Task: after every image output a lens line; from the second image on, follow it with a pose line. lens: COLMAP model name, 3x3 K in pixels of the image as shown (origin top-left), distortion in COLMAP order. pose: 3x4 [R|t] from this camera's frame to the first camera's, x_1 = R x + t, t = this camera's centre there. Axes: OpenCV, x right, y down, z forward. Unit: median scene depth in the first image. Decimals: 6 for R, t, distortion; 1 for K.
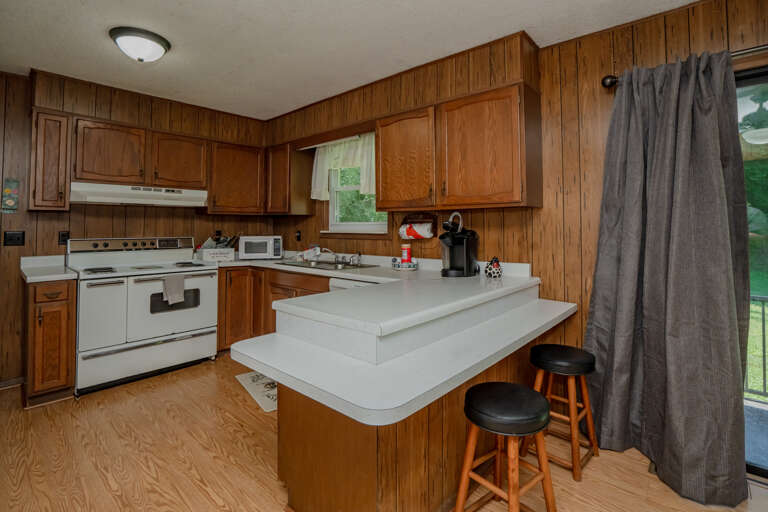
lens RADIAL K [[370.8, 0, 385.3], [0, 370.8, 214.8], [0, 0, 1]] dist [-0.001298, 0.000027]
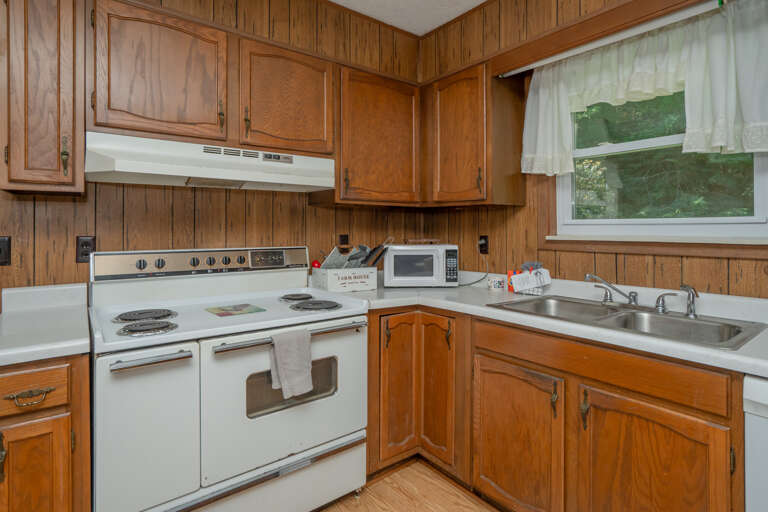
lens RADIAL K [[400.0, 0, 385.0], [0, 400.0, 227.9], [0, 0, 1]] dist [-0.002687, -0.000353]
pose [[0.984934, -0.000993, -0.172927, -0.338626], [0.006043, 0.999570, 0.028680, 0.018048], [0.172824, -0.029293, 0.984517, 0.490131]]
